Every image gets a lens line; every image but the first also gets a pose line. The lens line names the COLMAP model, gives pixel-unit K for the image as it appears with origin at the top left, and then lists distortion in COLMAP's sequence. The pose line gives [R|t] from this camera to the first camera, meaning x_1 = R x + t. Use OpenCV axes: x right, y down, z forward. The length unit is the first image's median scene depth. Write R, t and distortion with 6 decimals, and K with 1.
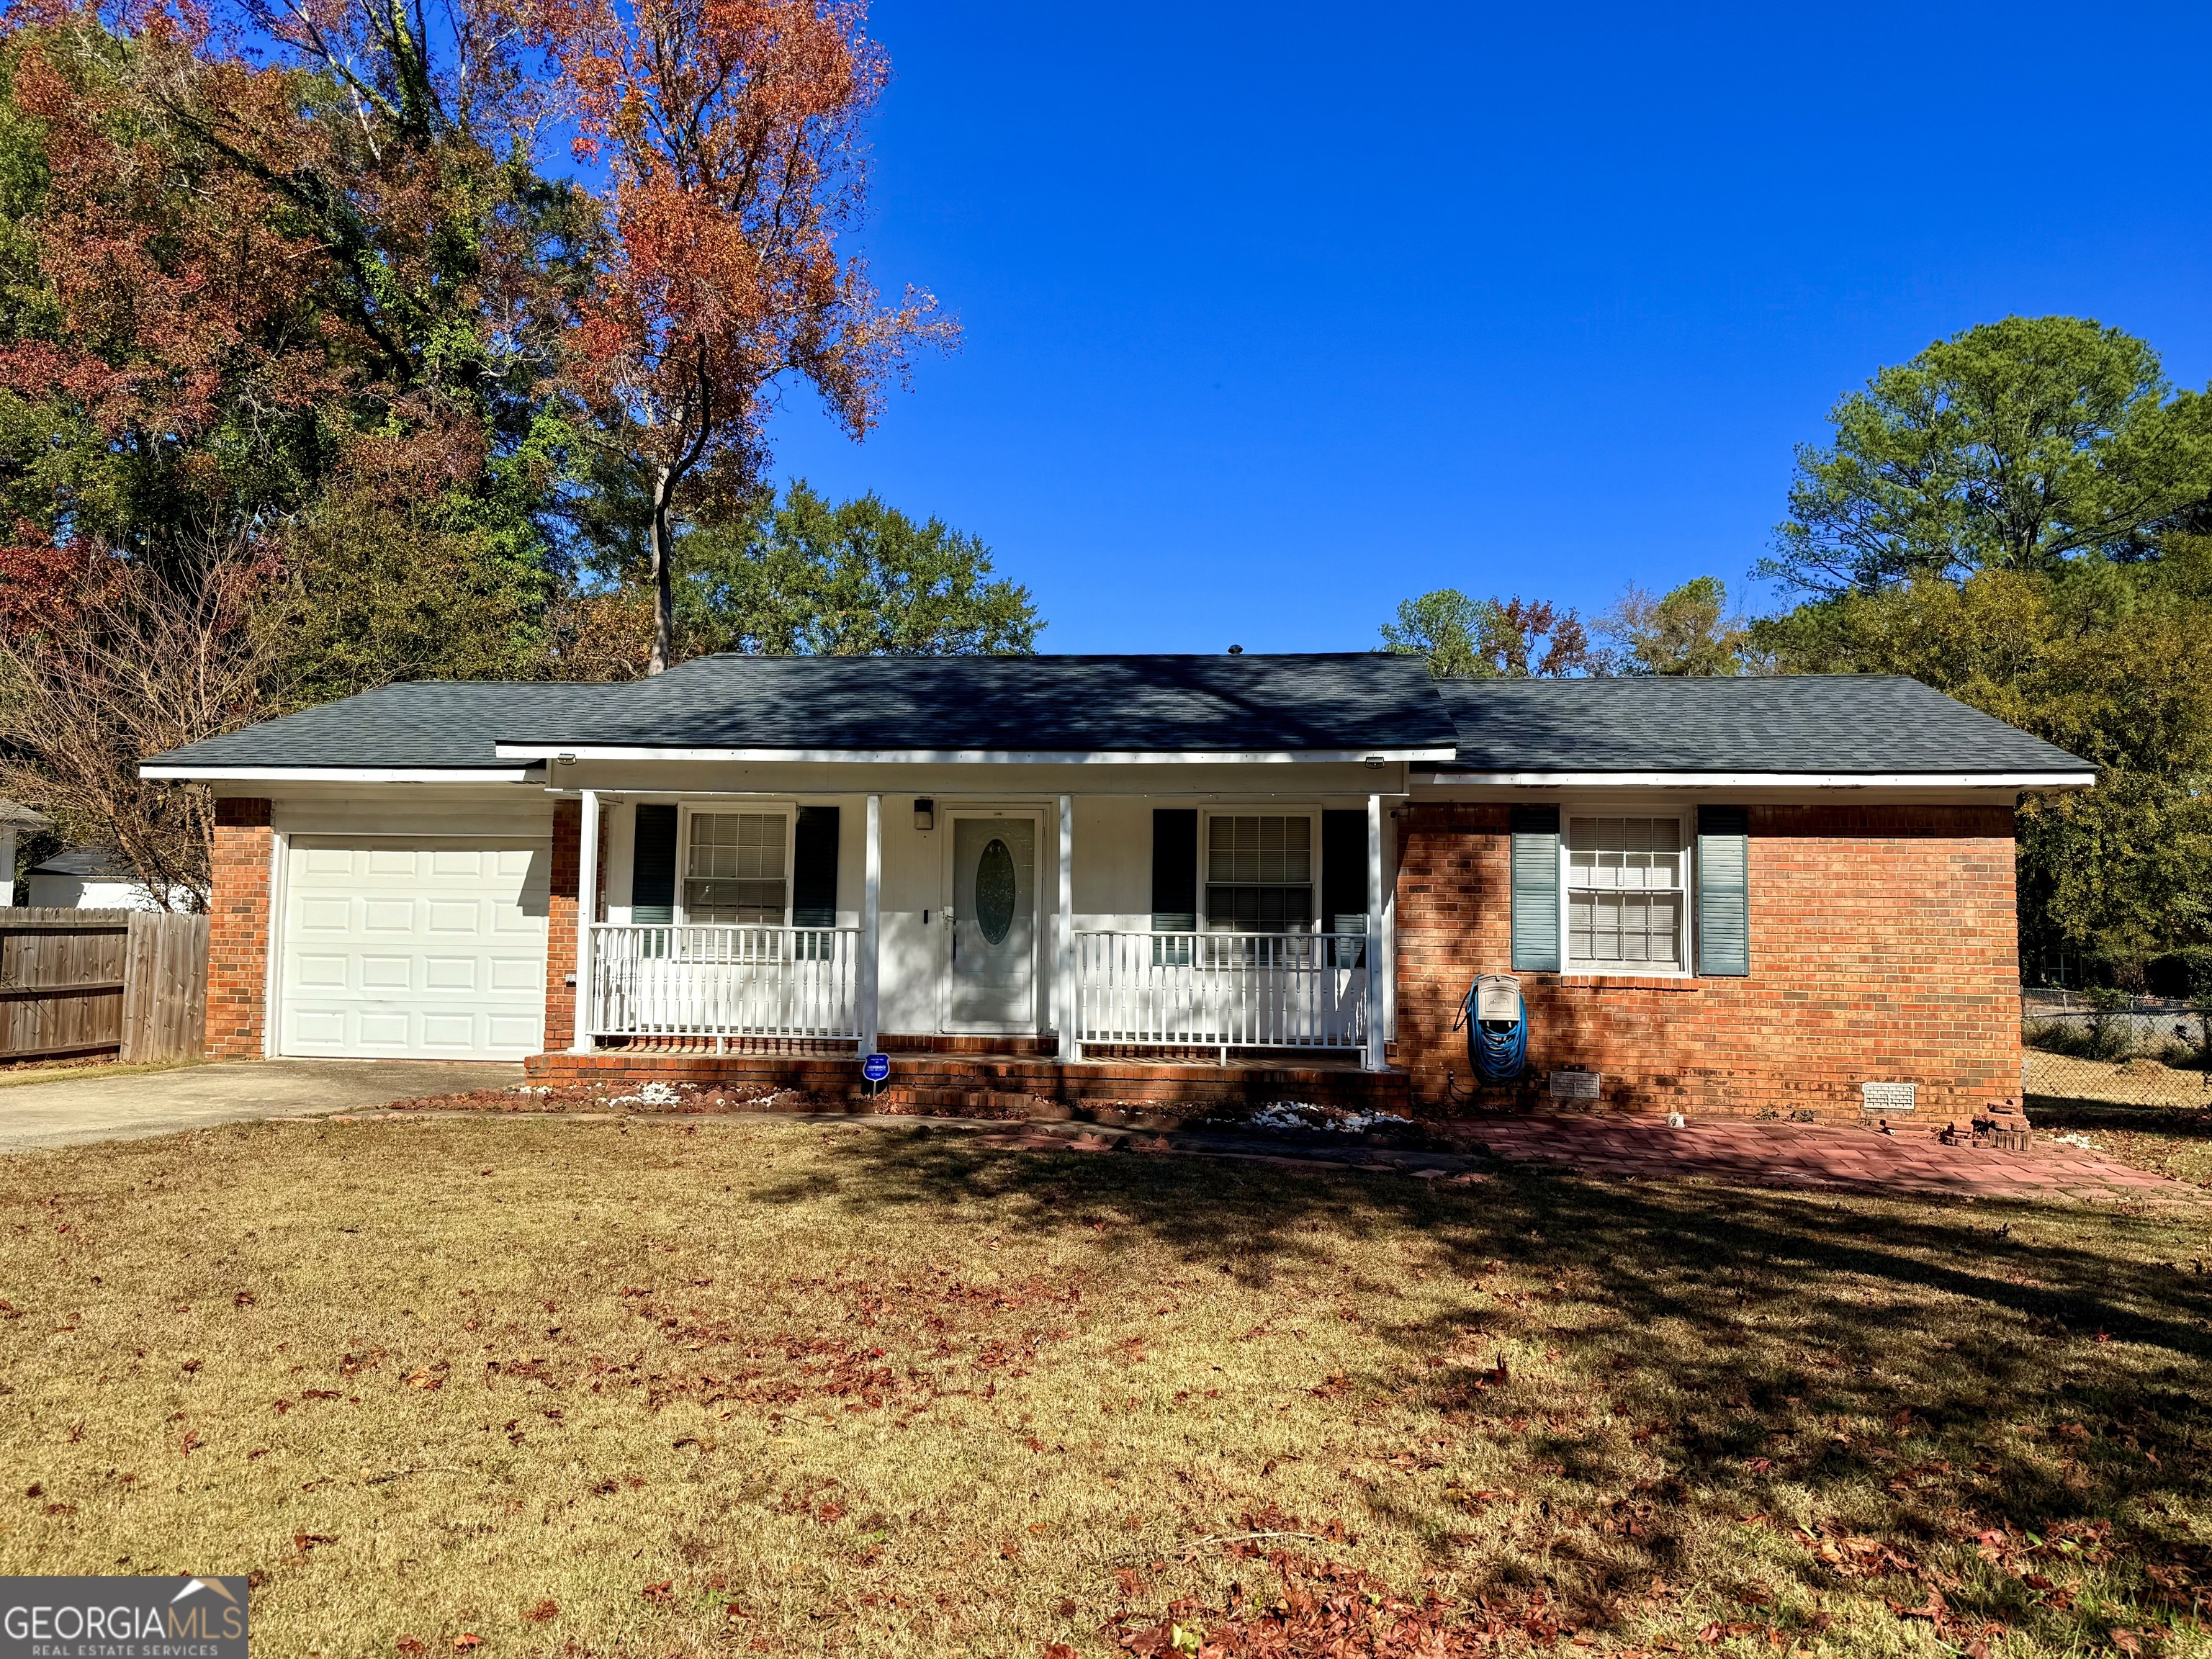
lens RADIAL K [[1706.9, 0, 1100.8], [0, 1706.9, 835.9], [0, 0, 1]] dist [0.089726, -0.097162]
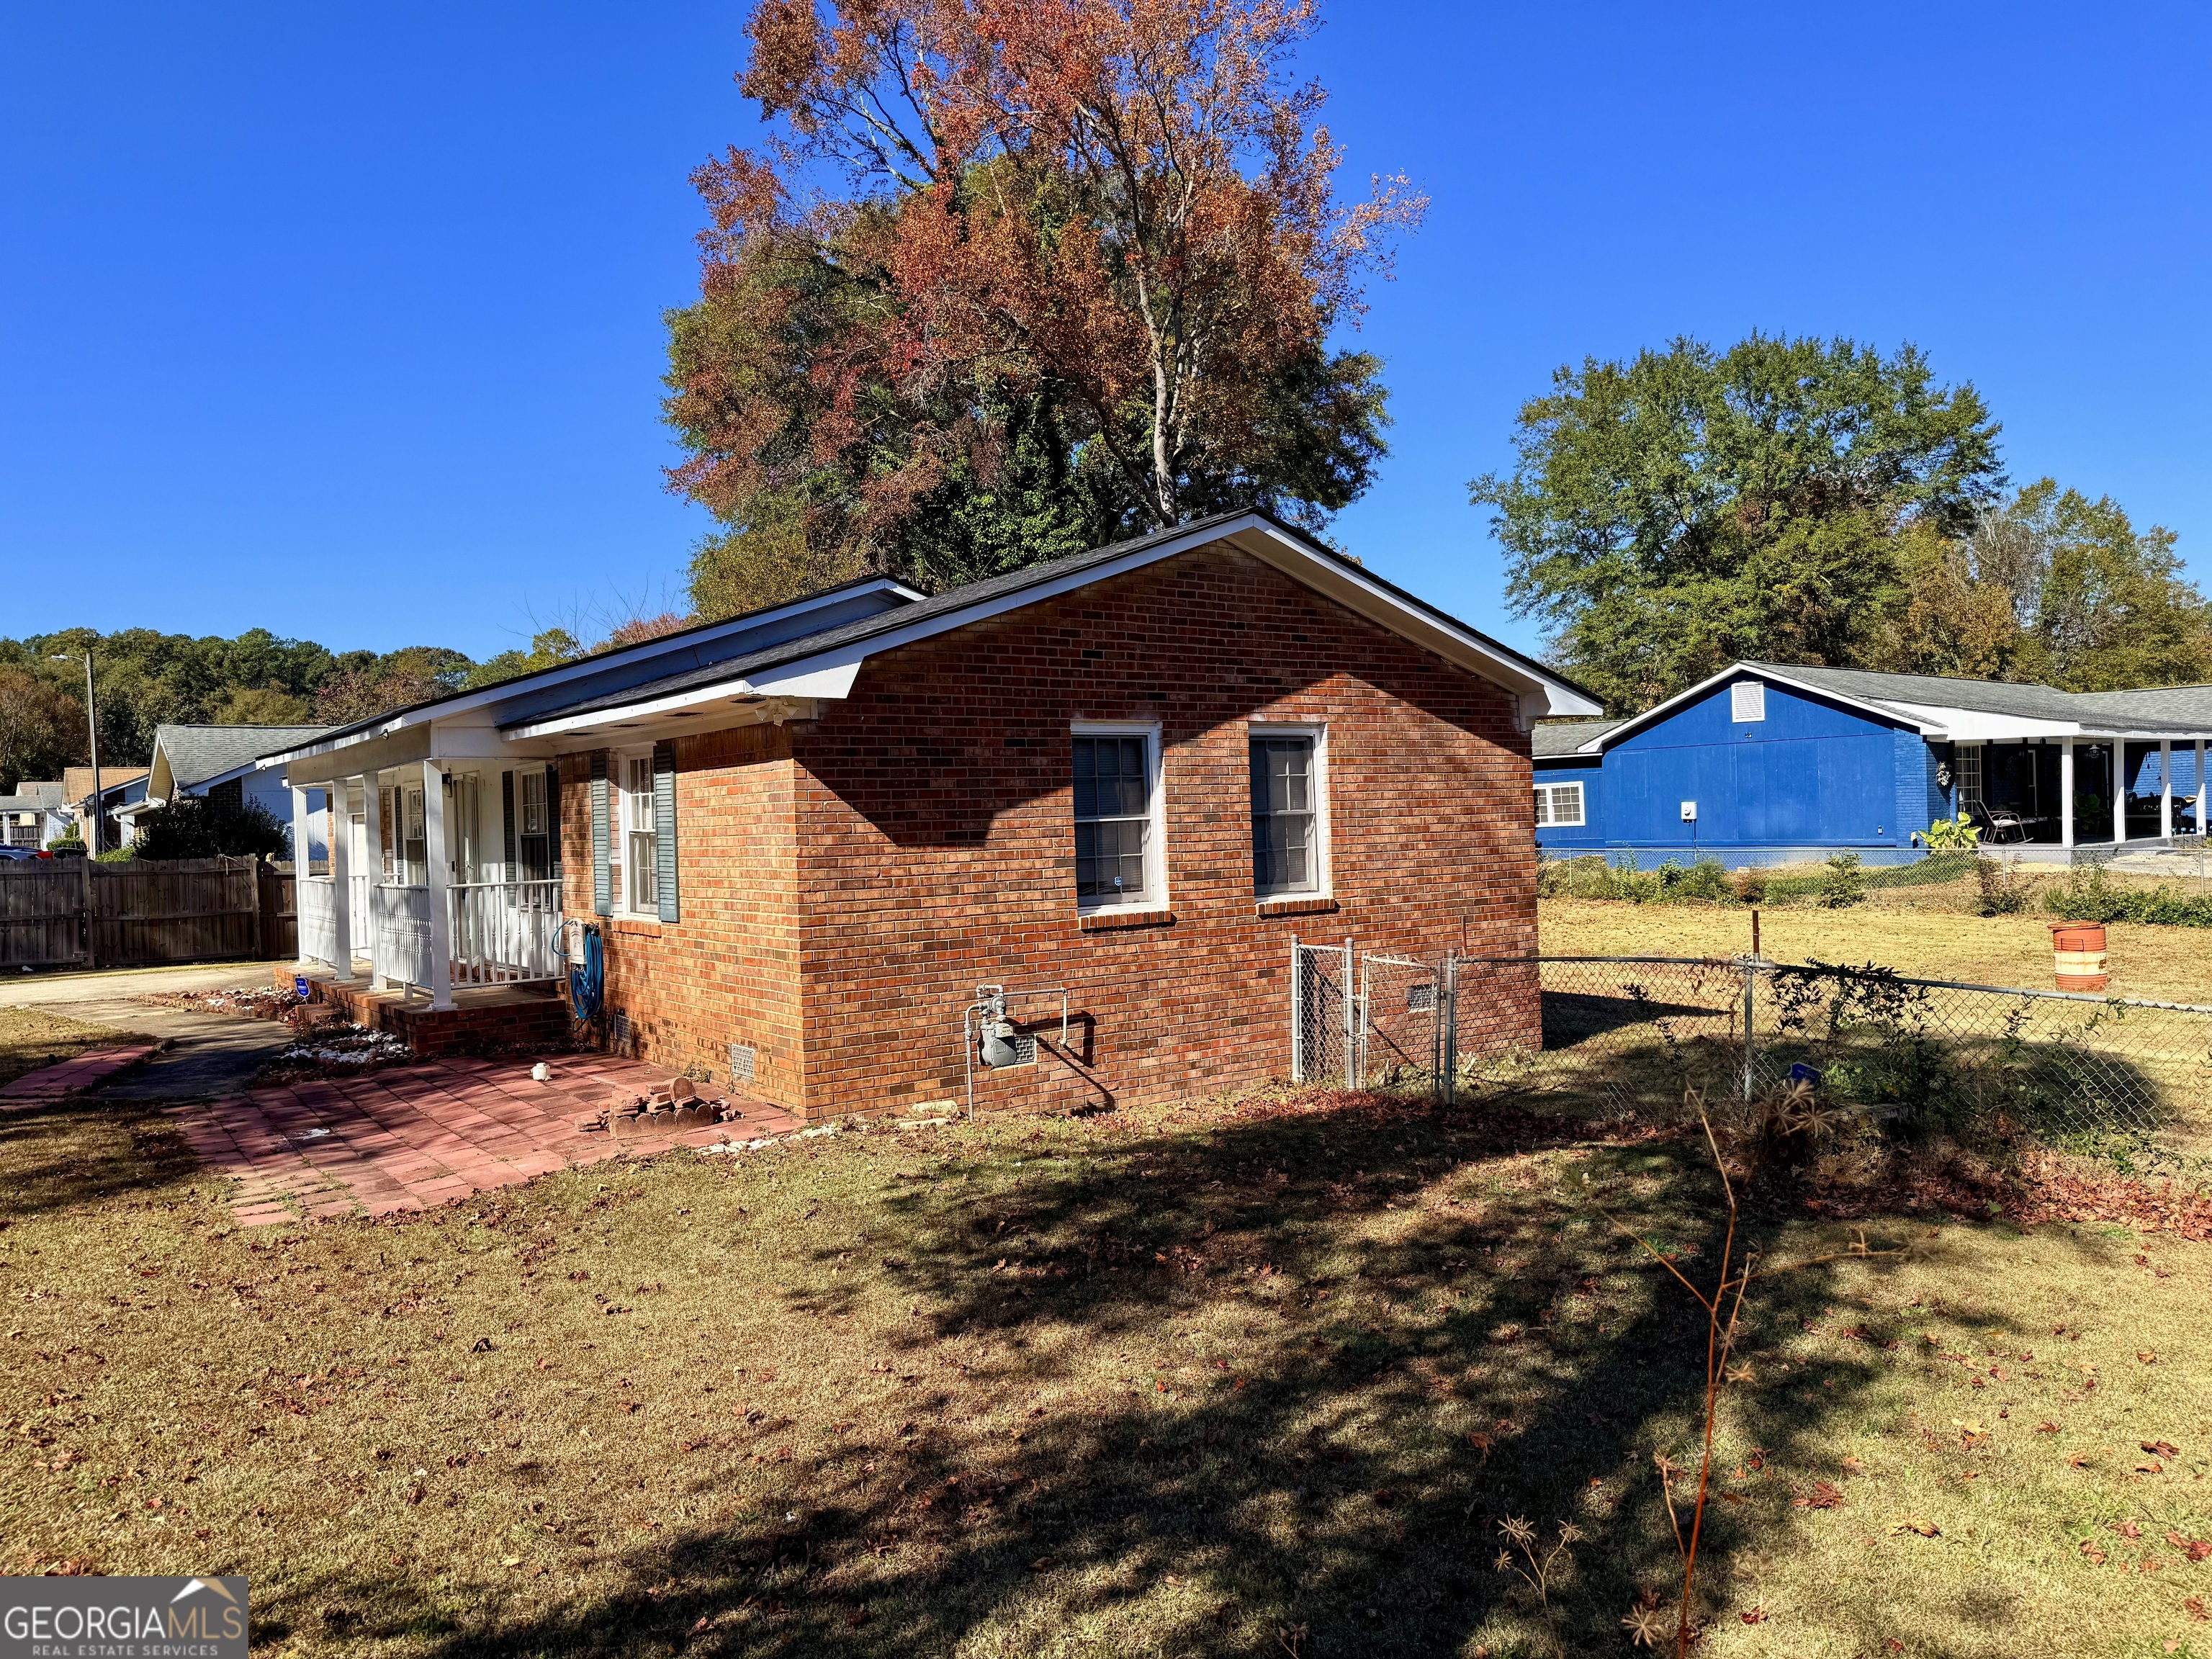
lens RADIAL K [[1544.5, 0, 1087.1], [0, 1544.5, 833.9], [0, 0, 1]] dist [0.047182, -0.019476]
pose [[0.683192, -0.029301, -0.729651, 1.095042], [0.089725, 0.994992, 0.044055, 0.015912], [0.724706, -0.095566, 0.682399, 0.571209]]
